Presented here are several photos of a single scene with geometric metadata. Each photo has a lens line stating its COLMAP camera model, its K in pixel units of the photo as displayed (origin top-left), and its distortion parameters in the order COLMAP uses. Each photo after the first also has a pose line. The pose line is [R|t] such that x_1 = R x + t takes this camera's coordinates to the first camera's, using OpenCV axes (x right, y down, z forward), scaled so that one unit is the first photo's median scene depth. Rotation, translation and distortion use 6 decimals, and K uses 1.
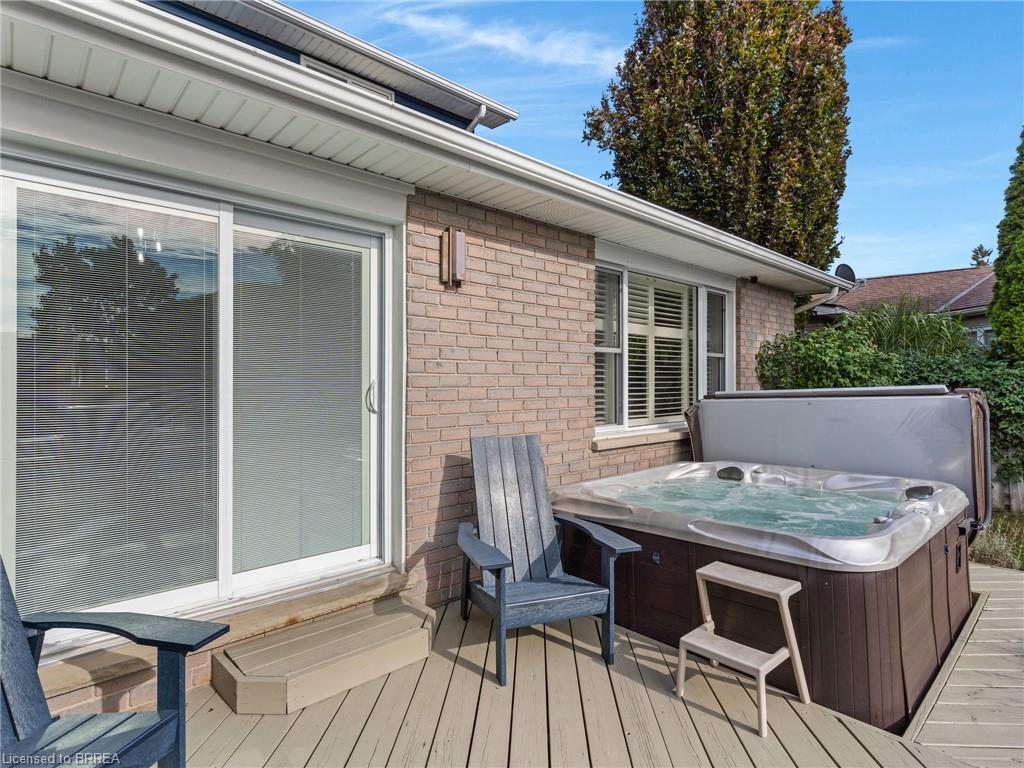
lens RADIAL K [[539.4, 0, 512.3], [0, 539.4, 383.8], [0, 0, 1]] dist [-0.004978, 0.000032]
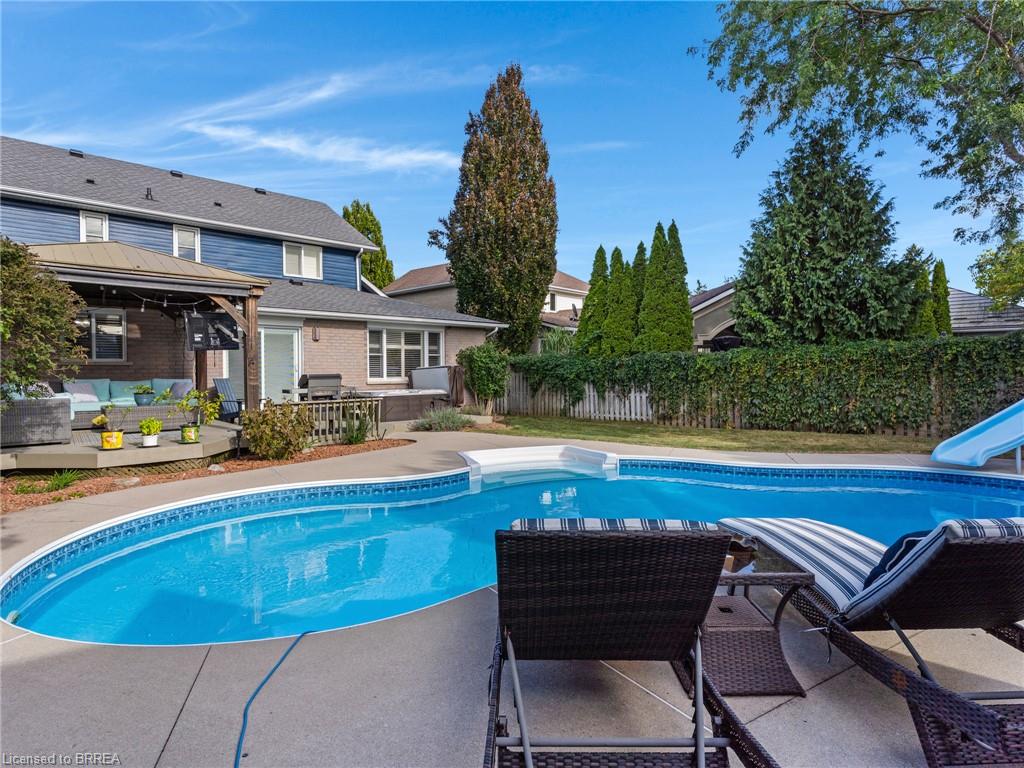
lens RADIAL K [[539.4, 0, 514.0], [0, 539.4, 379.8], [0, 0, 1]] dist [-0.004978, 0.000032]
pose [[0.999989, -0.004591, -0.000397, 1.054009], [0.004595, 0.999908, 0.012770, 0.053632], [0.000338, -0.012772, 0.999918, -2.351290]]
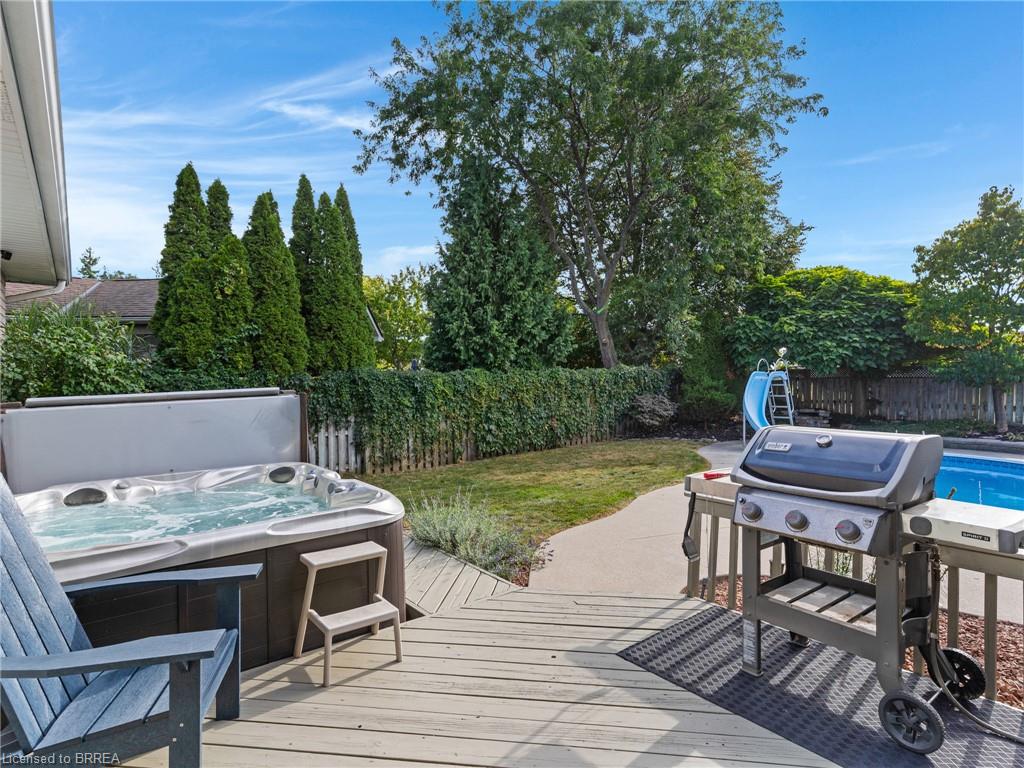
lens RADIAL K [[539.4, 0, 511.7], [0, 539.4, 377.2], [0, 0, 1]] dist [-0.004978, 0.000032]
pose [[0.069801, 0.016318, 0.997427, -0.359611], [0.007848, 0.999826, -0.016907, 0.002985], [-0.997530, 0.009008, 0.069661, 0.285858]]
